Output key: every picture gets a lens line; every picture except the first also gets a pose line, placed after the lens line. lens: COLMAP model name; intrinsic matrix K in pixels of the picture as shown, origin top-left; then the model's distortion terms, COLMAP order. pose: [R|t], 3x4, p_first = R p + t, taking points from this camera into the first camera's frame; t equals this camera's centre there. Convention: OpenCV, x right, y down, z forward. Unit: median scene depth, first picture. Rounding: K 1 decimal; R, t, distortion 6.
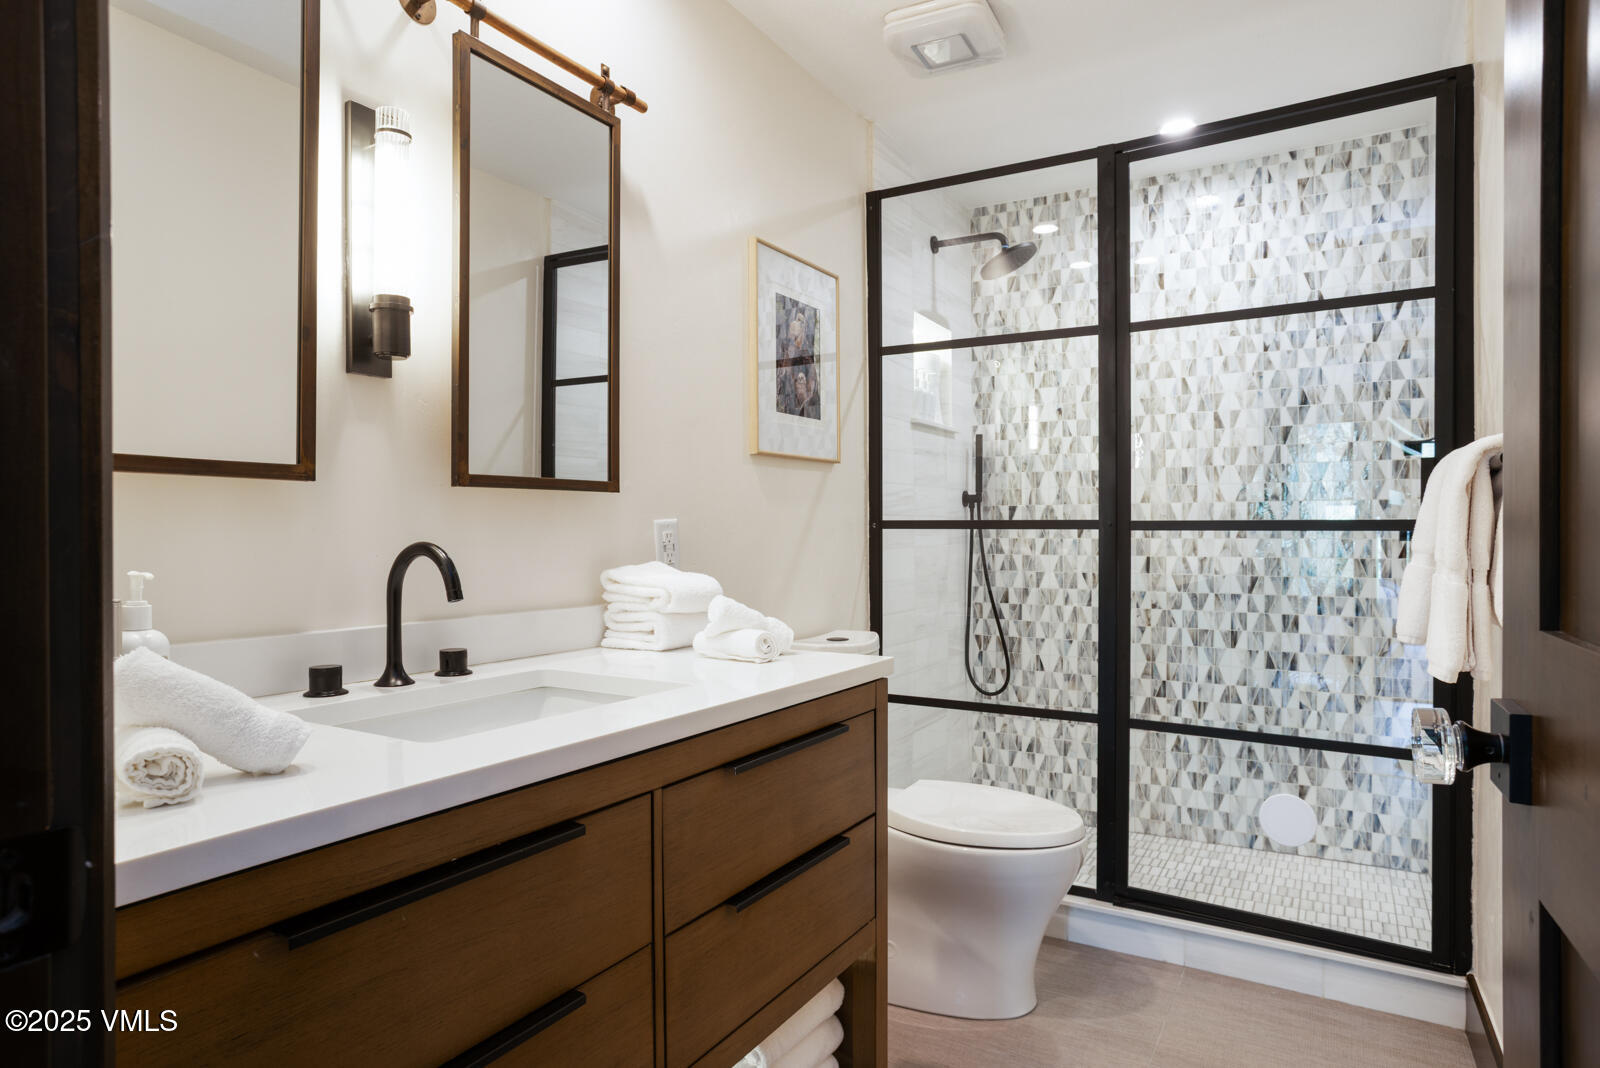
lens RADIAL K [[954.1, 0, 800.0], [0, 954.1, 534.0], [0, 0, 1]] dist [0.001040, 0.000187]
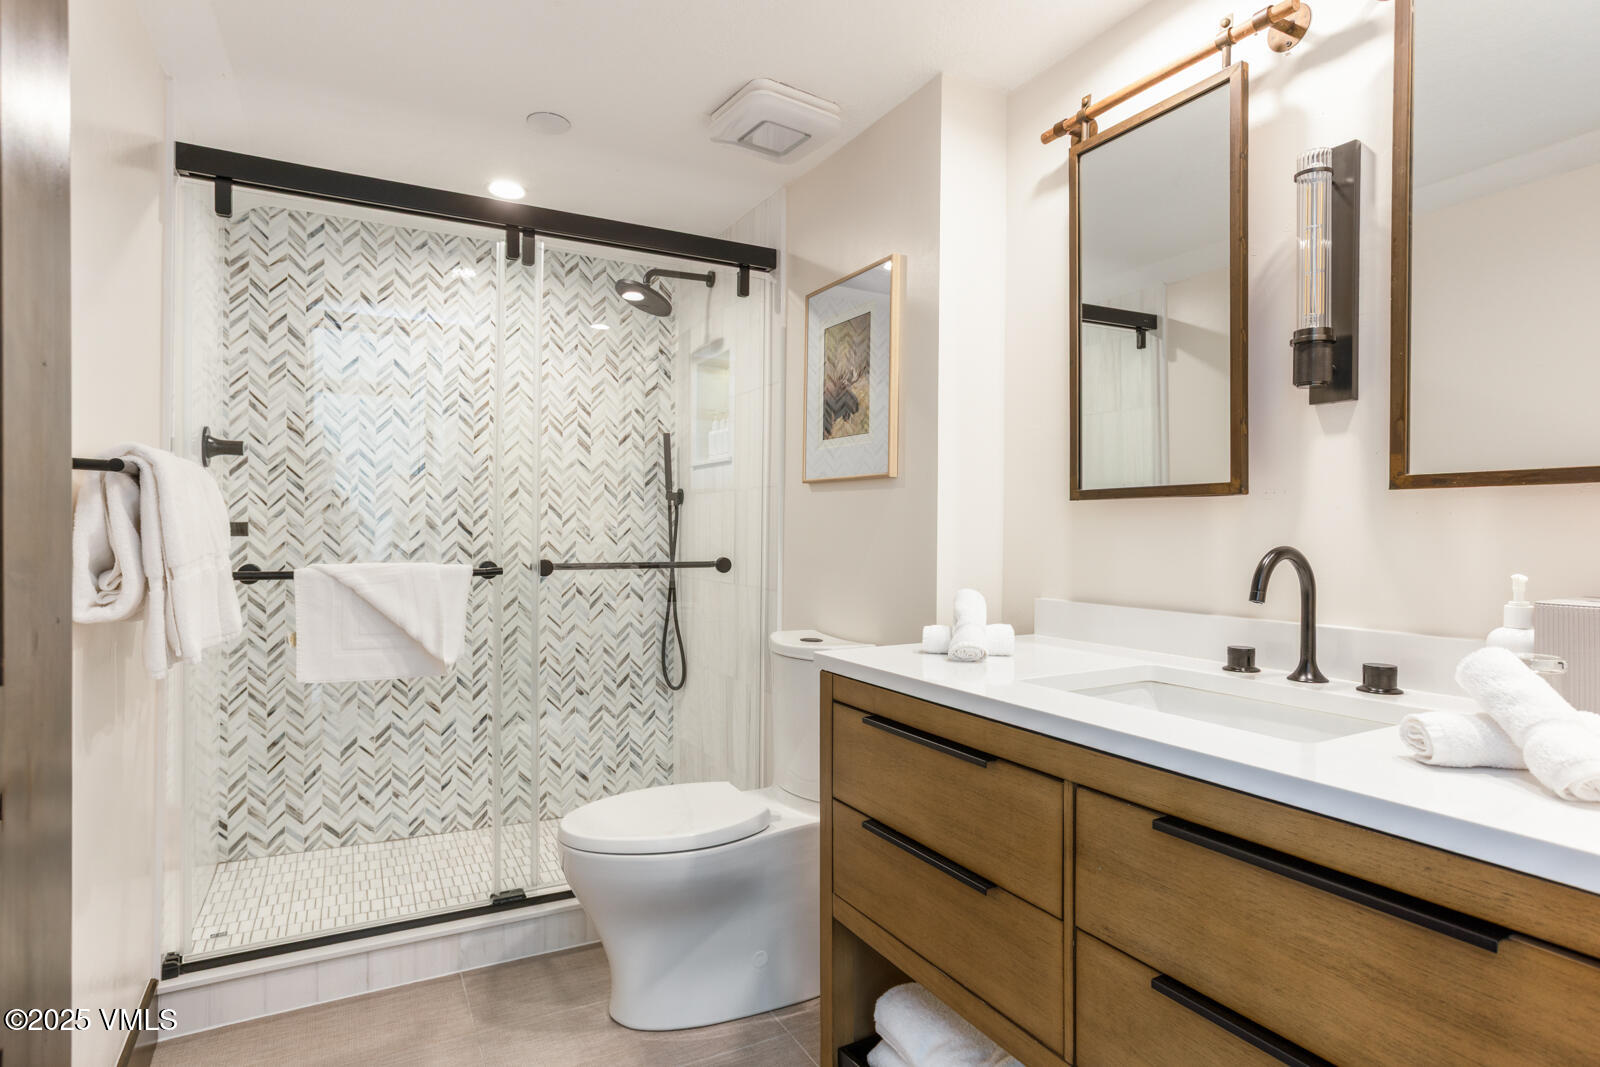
lens RADIAL K [[829.9, 0, 800.0], [0, 829.9, 533.5], [0, 0, 1]] dist [-0.117504, -0.000146]
pose [[-0.518655, 0.011549, -0.854906, 0.662066], [-0.008250, 0.999795, 0.018511, -0.018501], [0.854944, 0.016654, -0.518453, 1.045767]]
